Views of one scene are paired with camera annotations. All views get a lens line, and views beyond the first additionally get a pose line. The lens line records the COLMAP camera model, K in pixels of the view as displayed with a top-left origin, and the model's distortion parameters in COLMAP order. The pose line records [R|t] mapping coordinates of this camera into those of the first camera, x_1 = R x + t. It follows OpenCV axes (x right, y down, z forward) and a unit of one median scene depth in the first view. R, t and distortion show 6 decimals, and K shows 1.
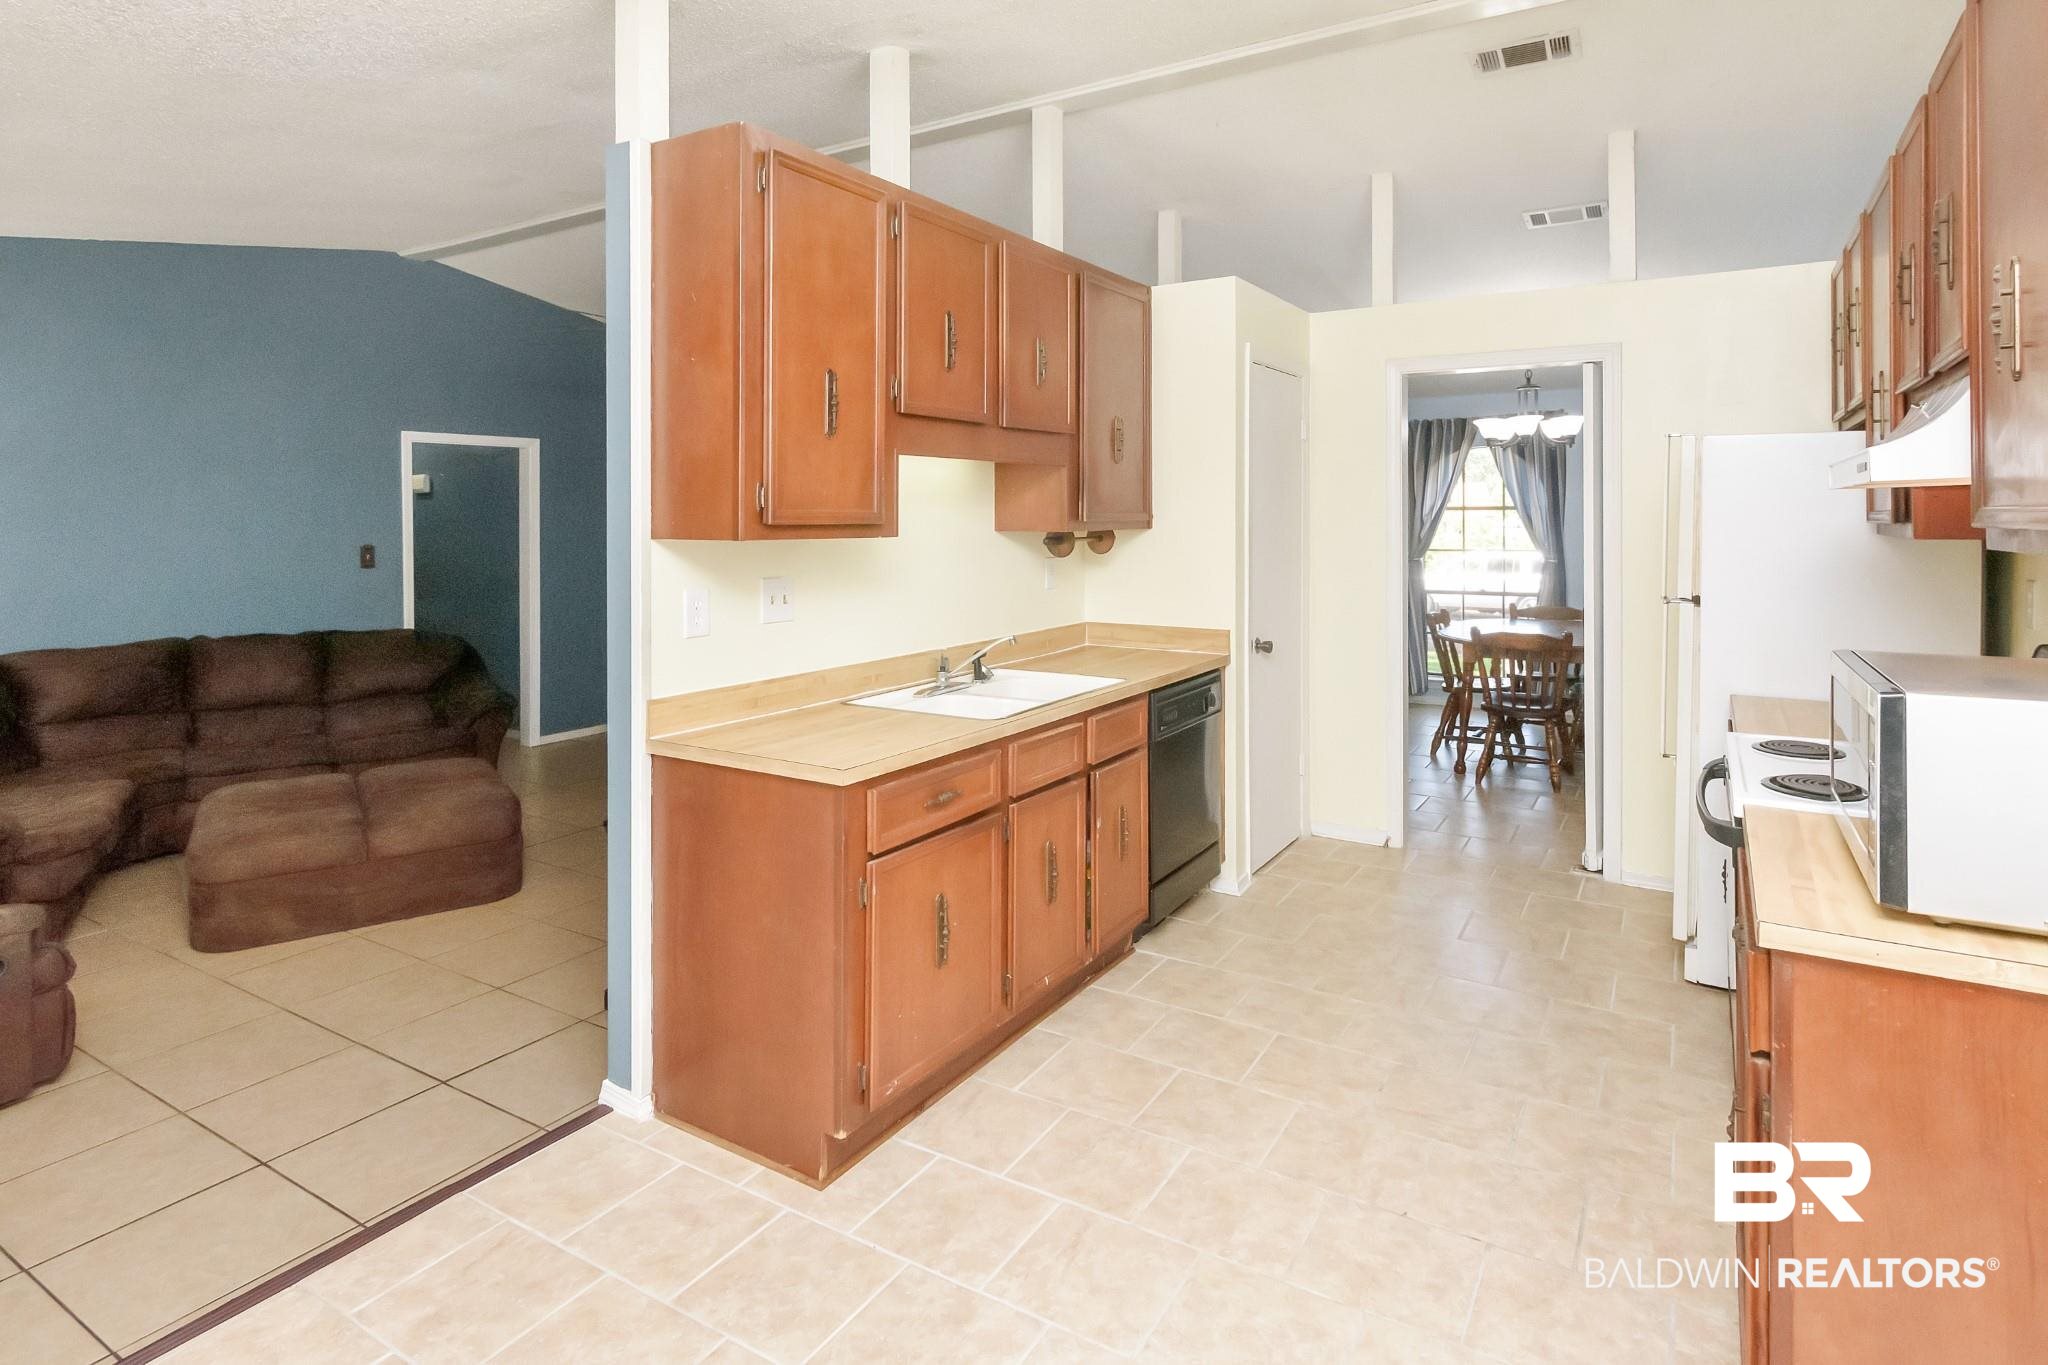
lens RADIAL K [[1099.9, 0, 1036.3], [0, 1099.9, 513.6], [0, 0, 1]] dist [0.001171, -0.000585]
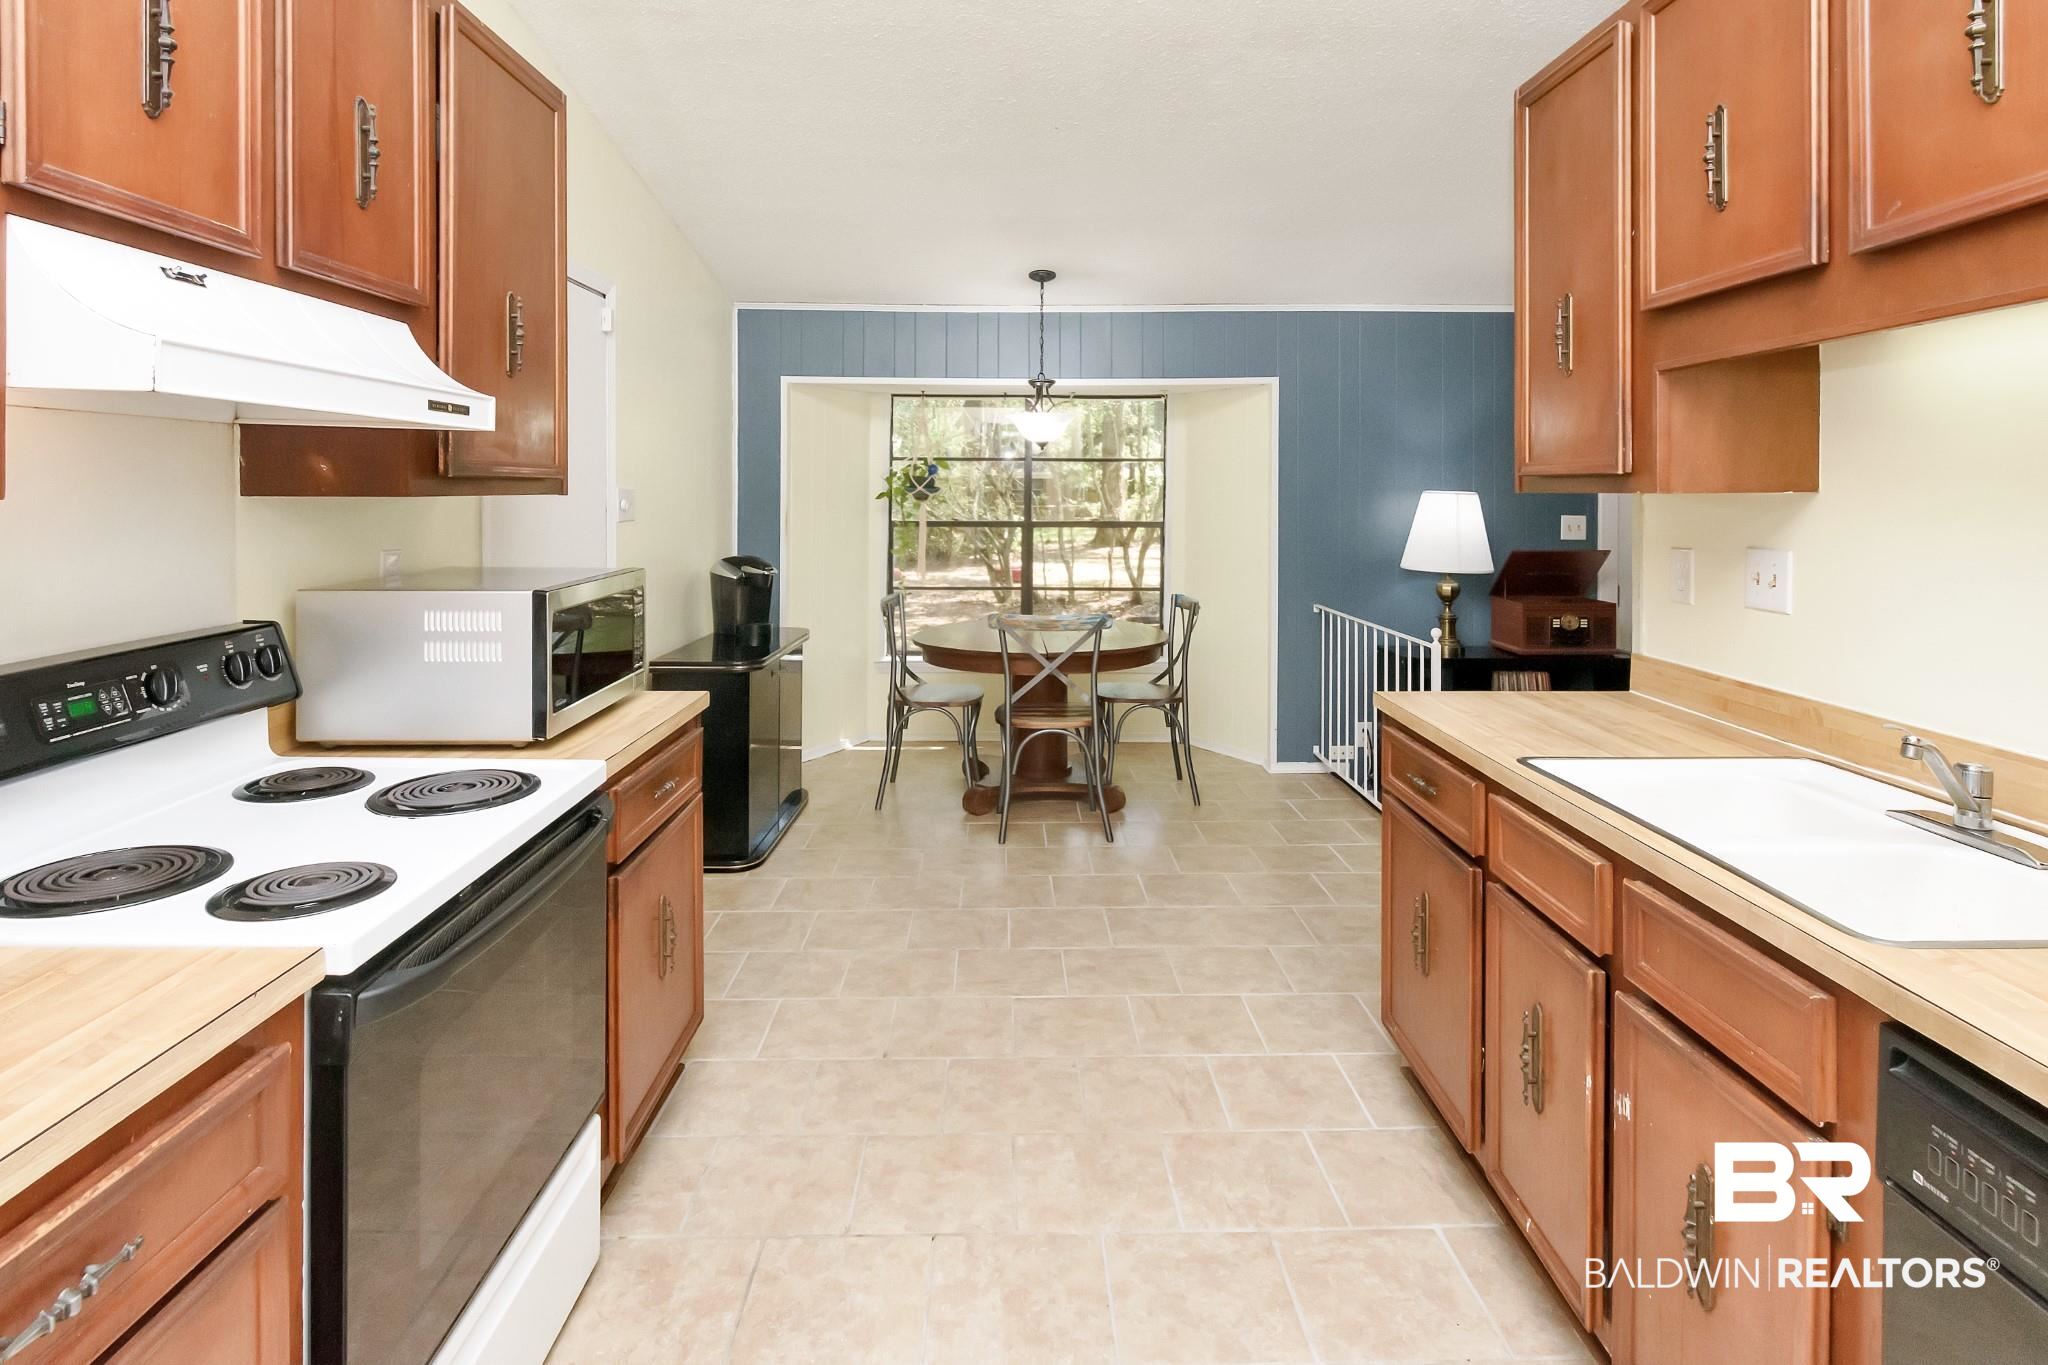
lens RADIAL K [[1066.5, 0, 1024.9], [0, 1066.5, 497.4], [0, 0, 1]] dist [0.000670, -0.001992]
pose [[-0.845244, 0.005845, -0.534348, 0.532196], [0.004700, 0.999983, 0.003503, 0.018180], [0.534359, 0.000449, -0.845257, 1.287193]]
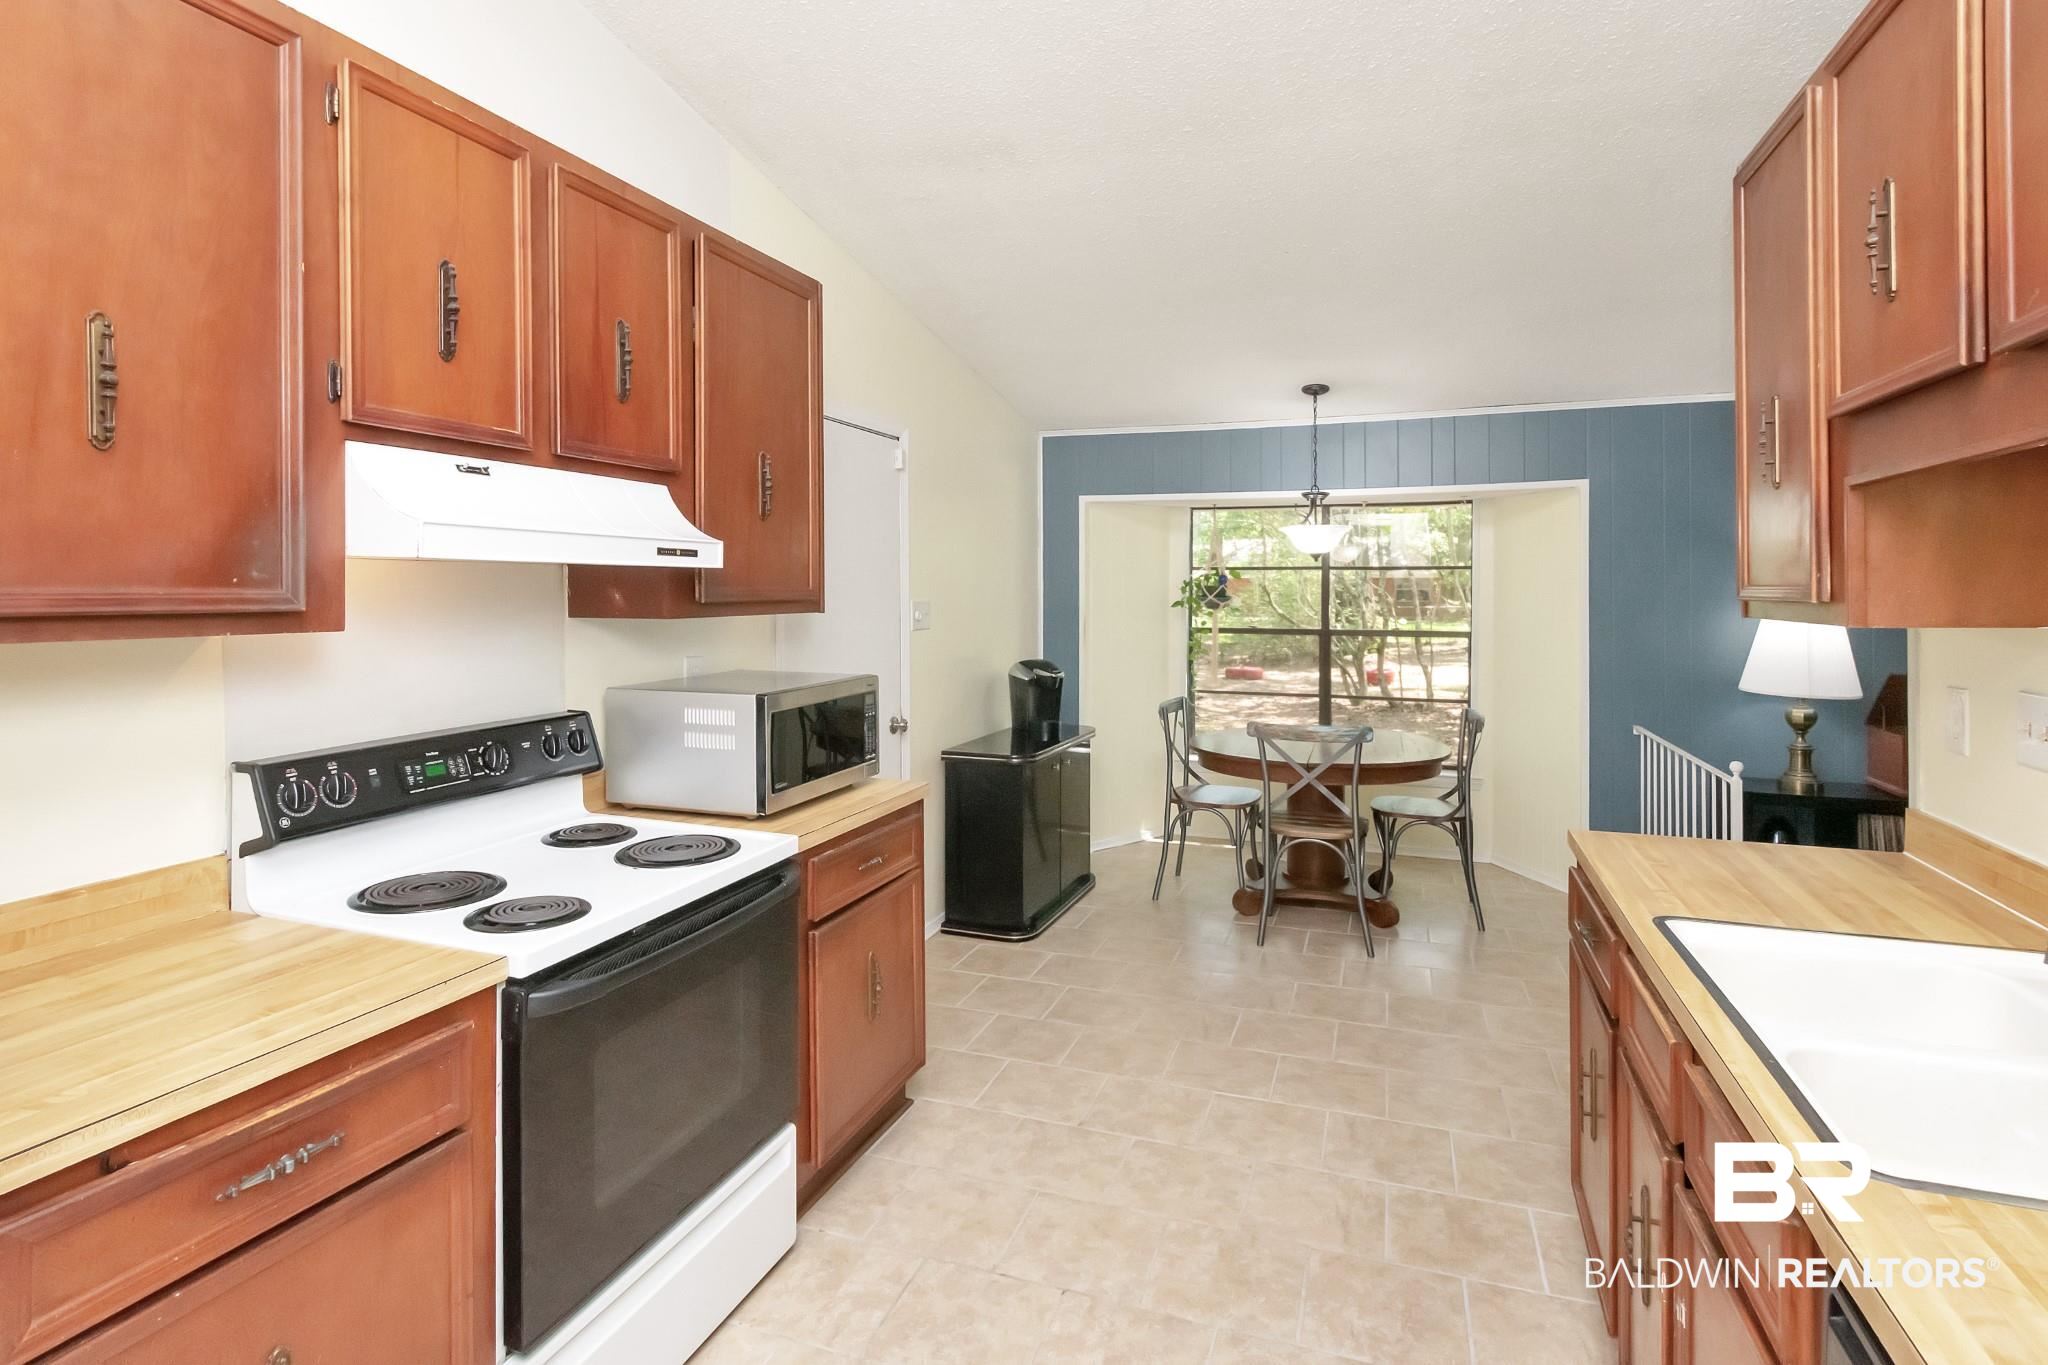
lens RADIAL K [[1022.8, 0, 1038.3], [0, 1022.8, 594.6], [0, 0, 1]] dist [0.001175, 0.000121]
pose [[-0.978455, 0.004194, -0.206419, 0.395176], [0.004234, 0.999991, 0.000249, 0.001402], [0.206418, -0.000630, -0.978464, 1.377834]]
